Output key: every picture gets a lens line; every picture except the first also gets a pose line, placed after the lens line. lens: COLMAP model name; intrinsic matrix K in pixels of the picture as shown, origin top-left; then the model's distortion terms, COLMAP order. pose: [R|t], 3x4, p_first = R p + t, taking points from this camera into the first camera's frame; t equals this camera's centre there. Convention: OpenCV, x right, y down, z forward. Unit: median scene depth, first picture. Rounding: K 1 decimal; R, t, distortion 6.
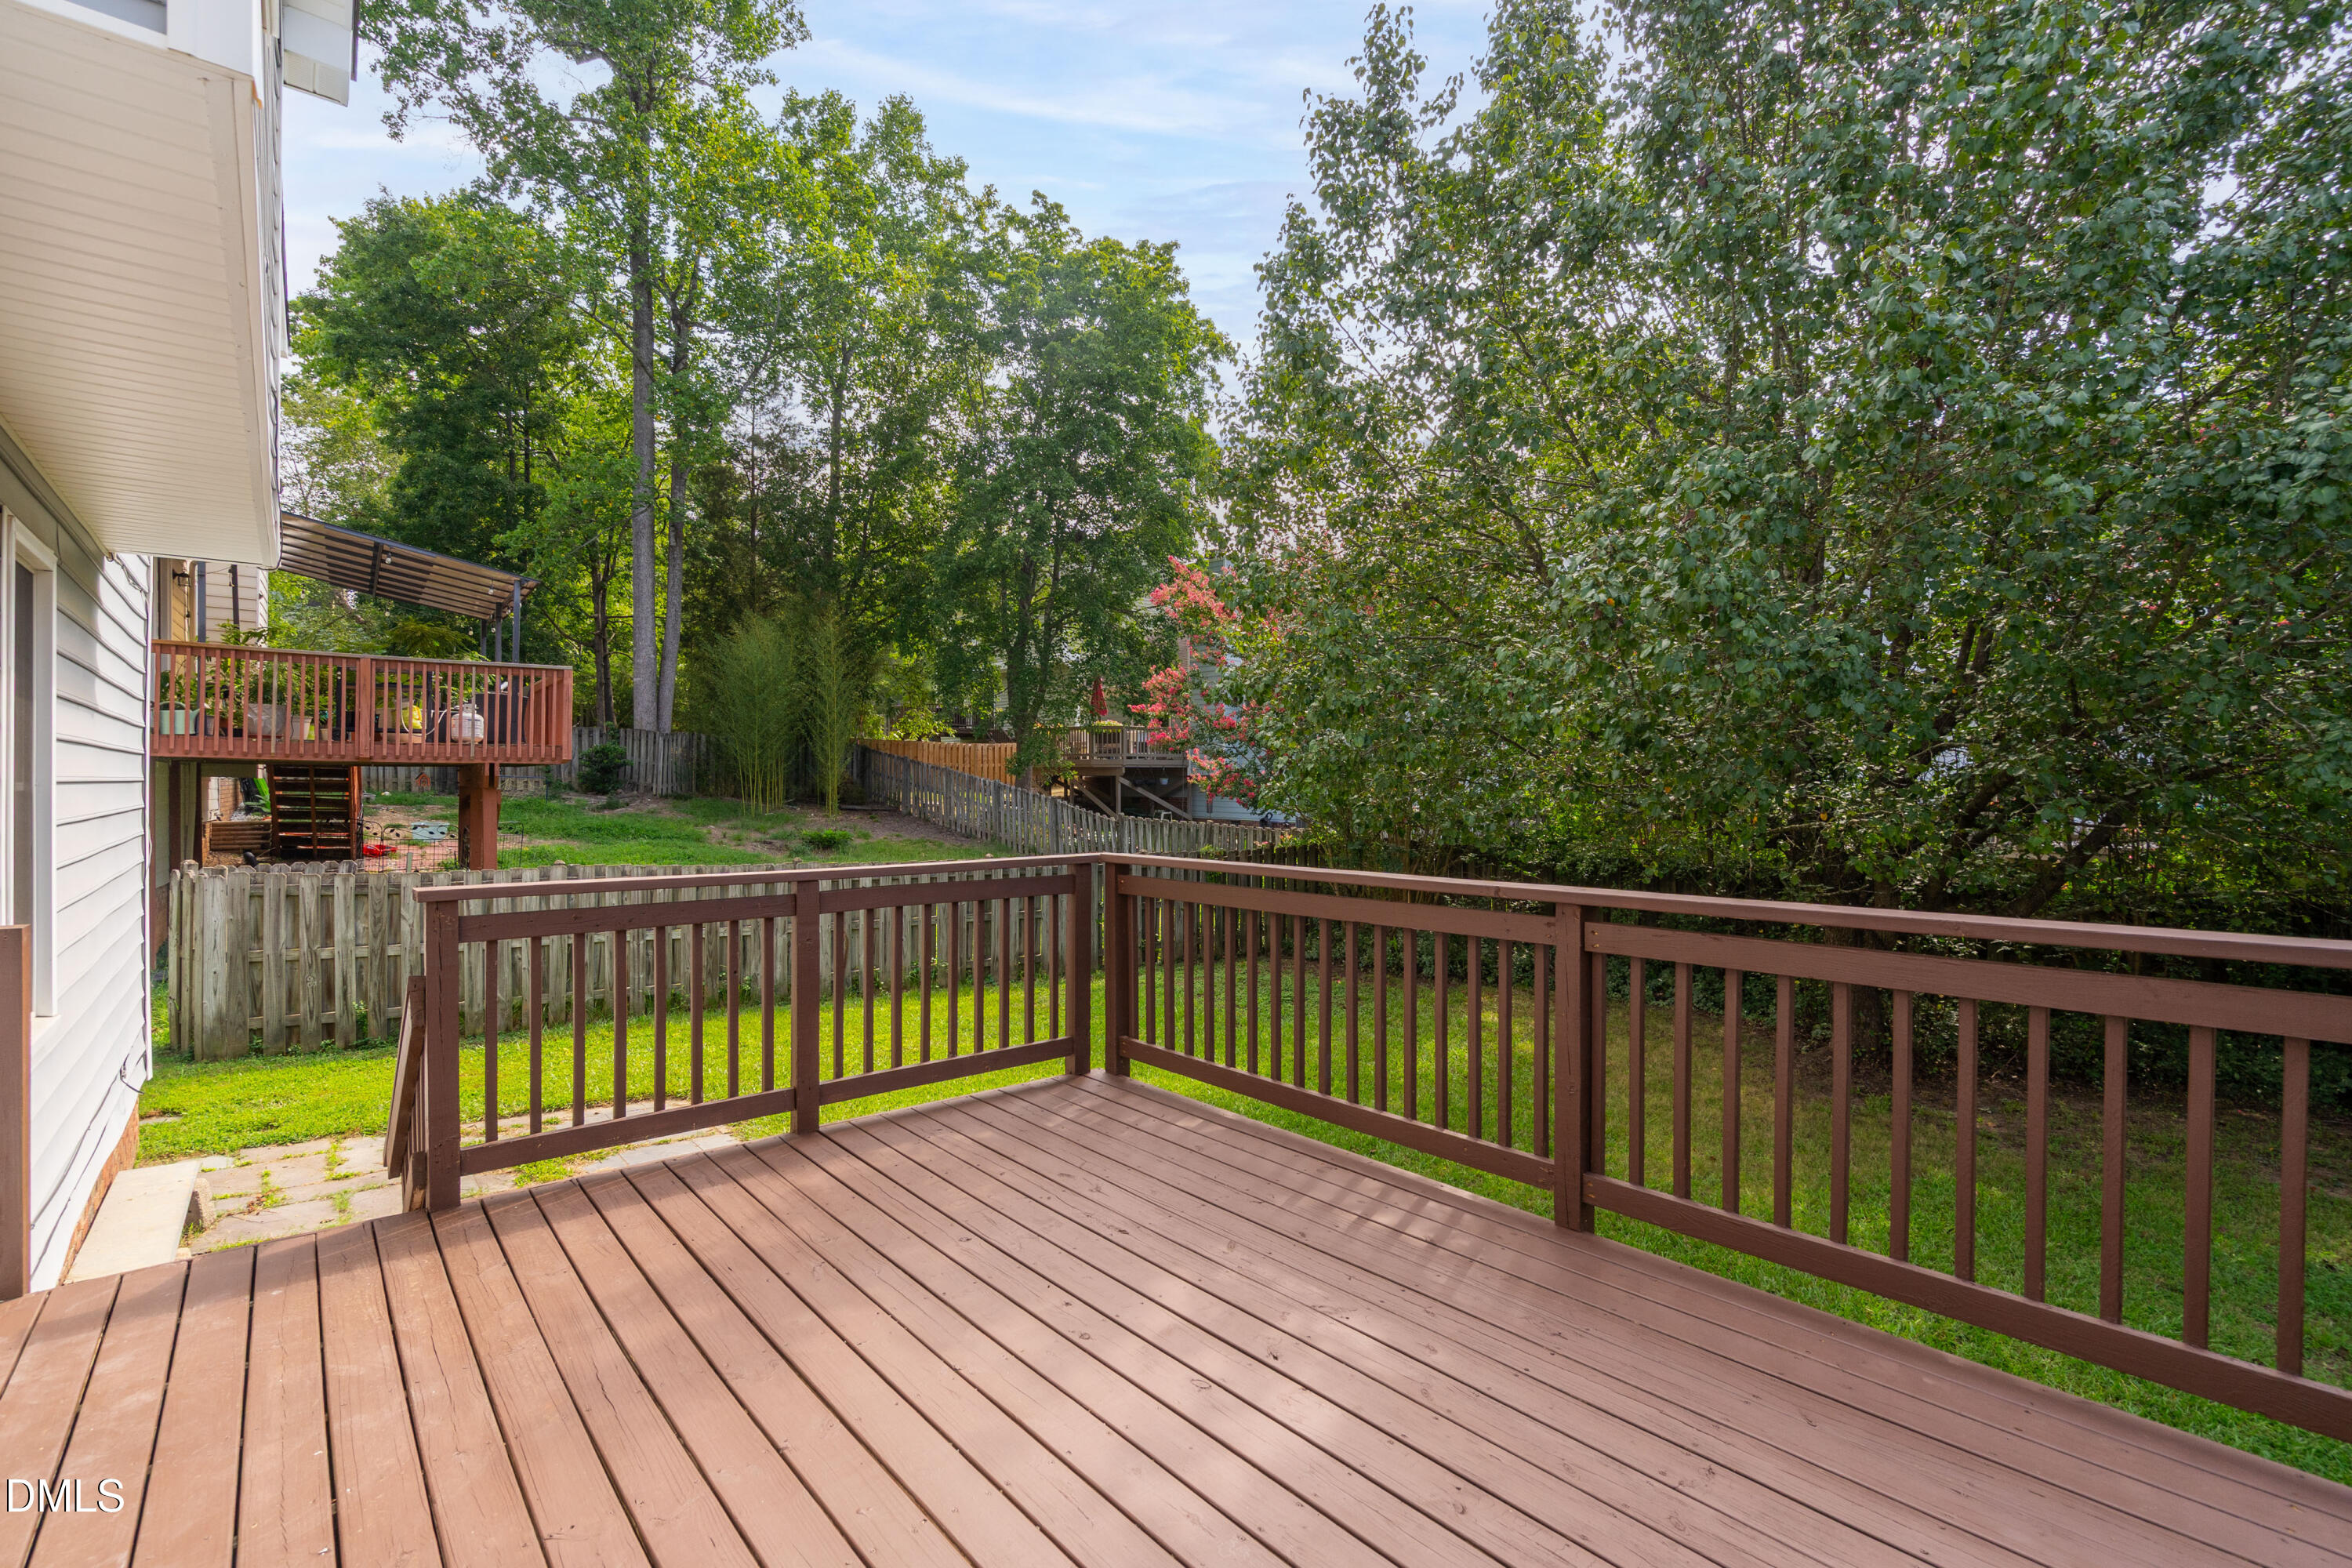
lens RADIAL K [[1070.2, 0, 1176.0], [0, 1070.2, 784.0], [0, 0, 1]] dist [-0.000834, -0.000070]
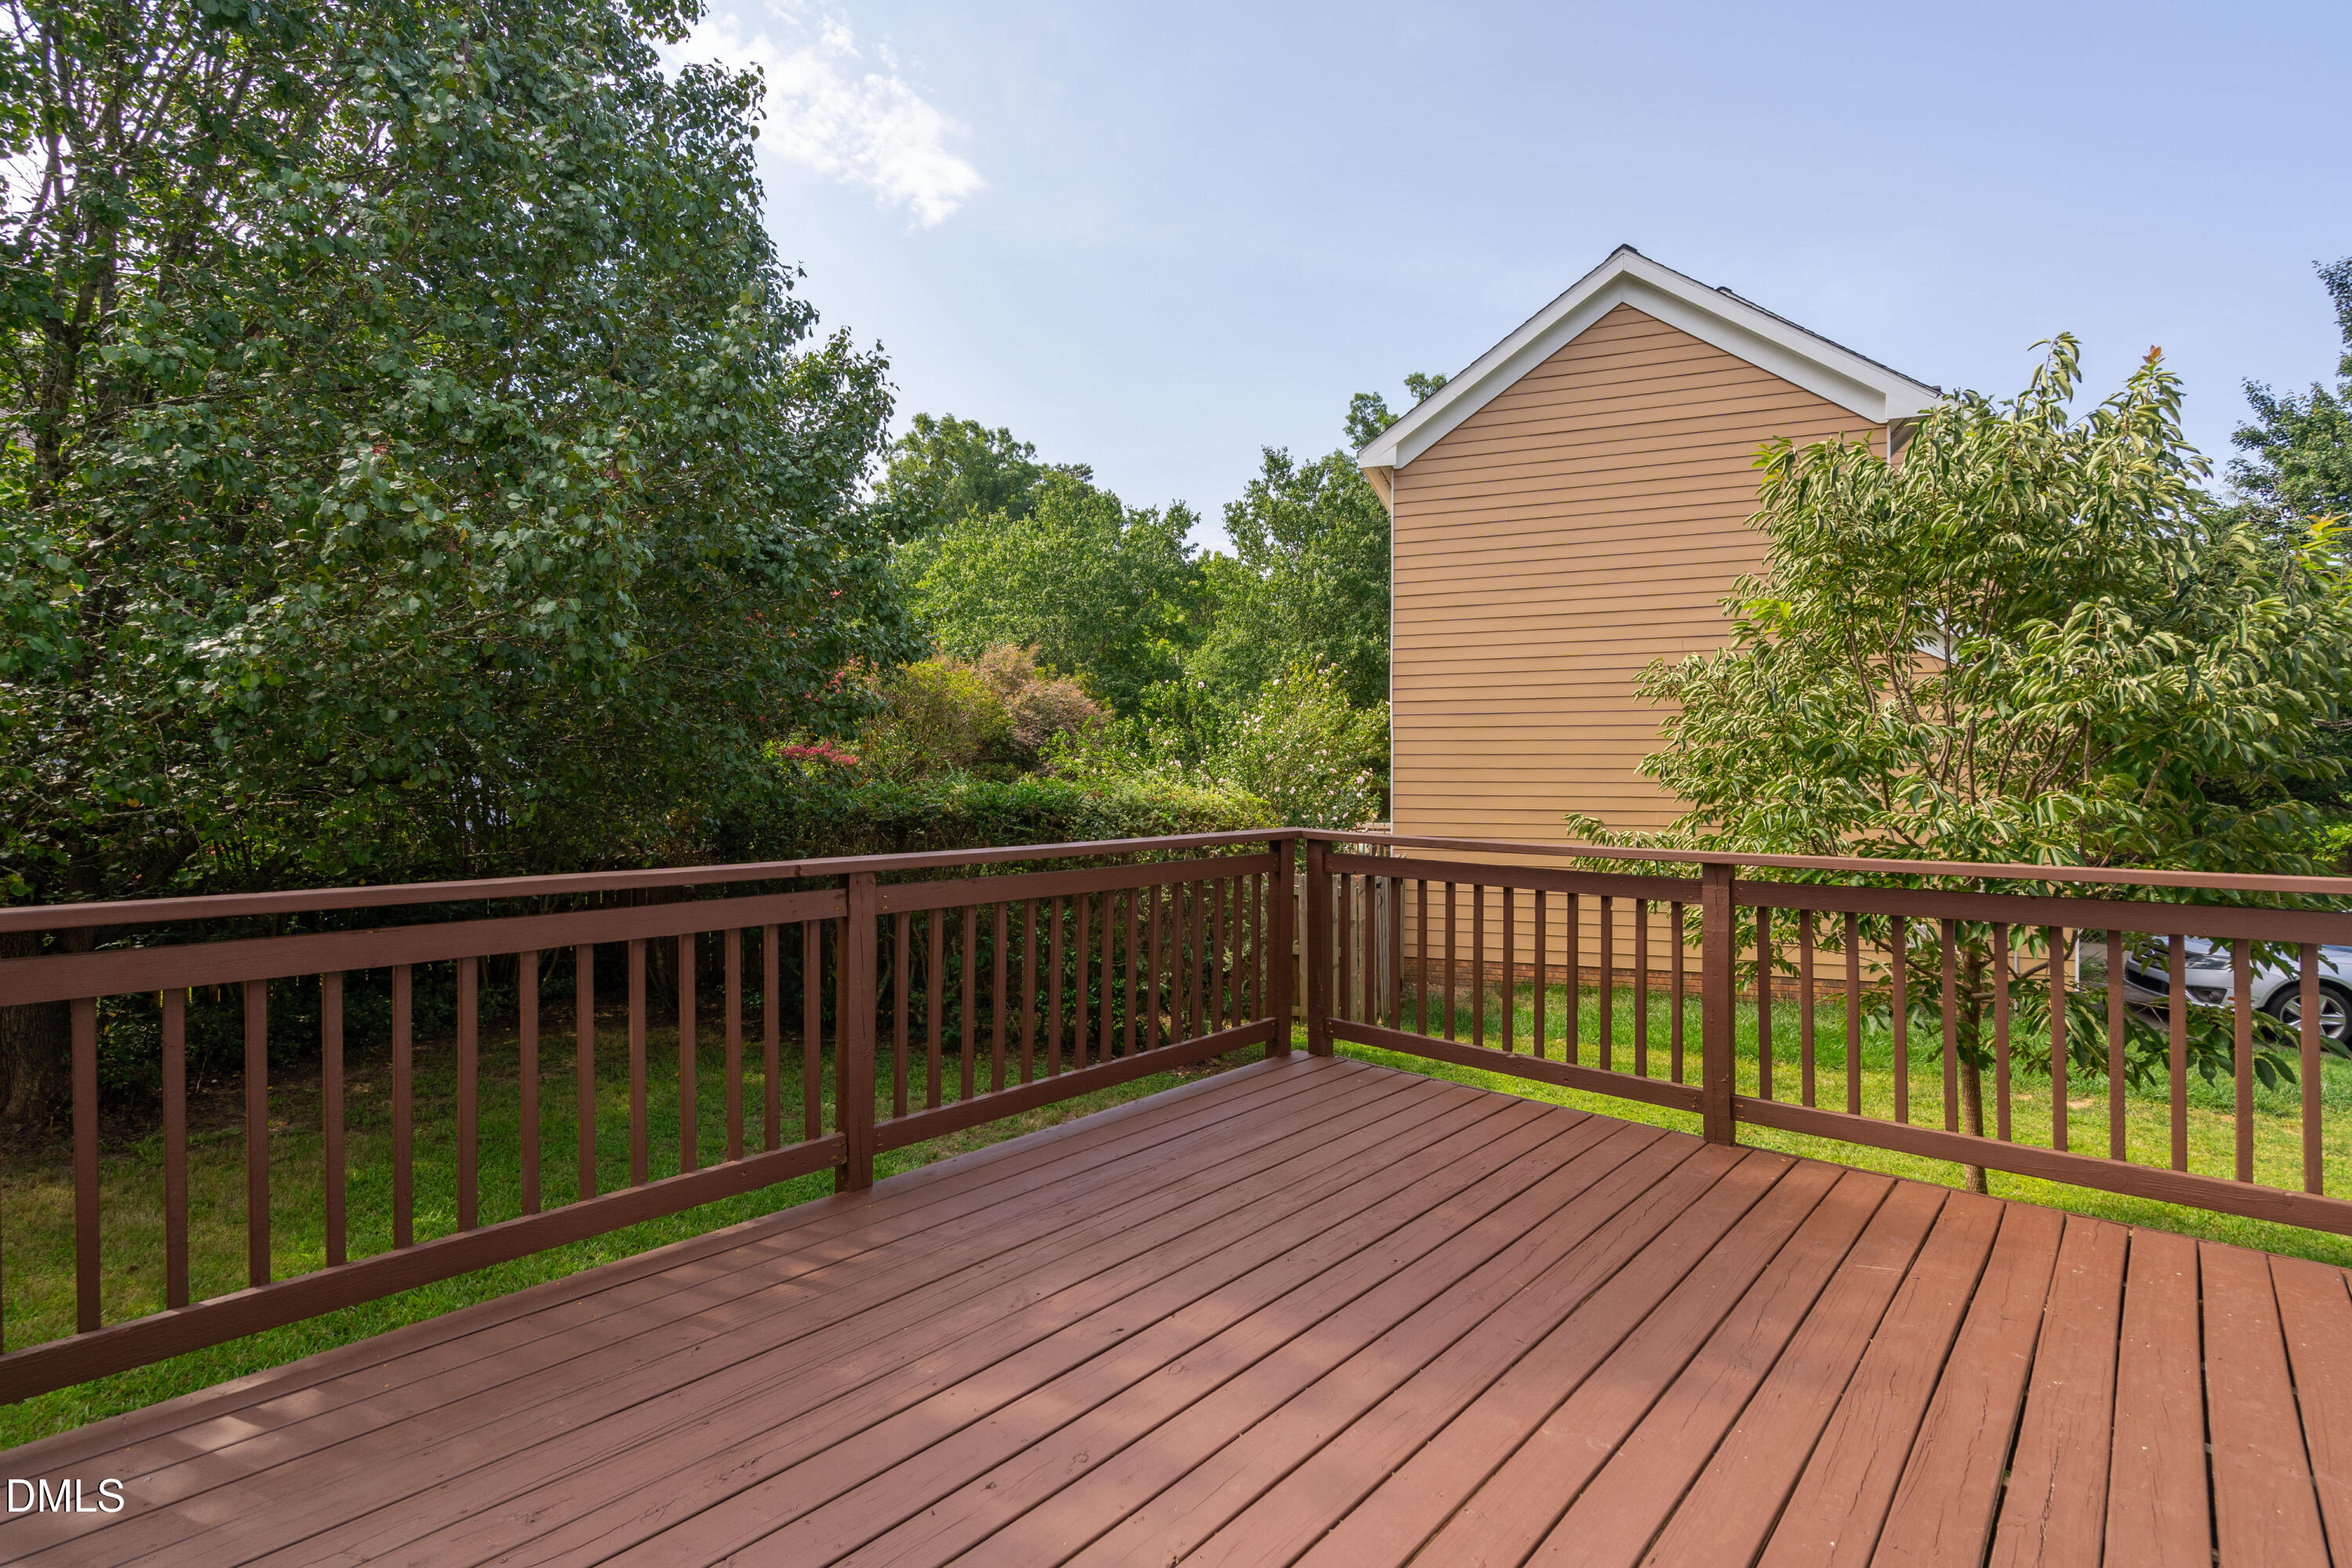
lens RADIAL K [[1070.2, 0, 1176.0], [0, 1070.2, 784.0], [0, 0, 1]] dist [-0.000834, -0.000070]
pose [[-0.121262, -0.010018, 0.992570, -0.906669], [-0.009353, 0.999916, 0.008950, 0.016374], [-0.992576, -0.008198, -0.121346, 1.080686]]
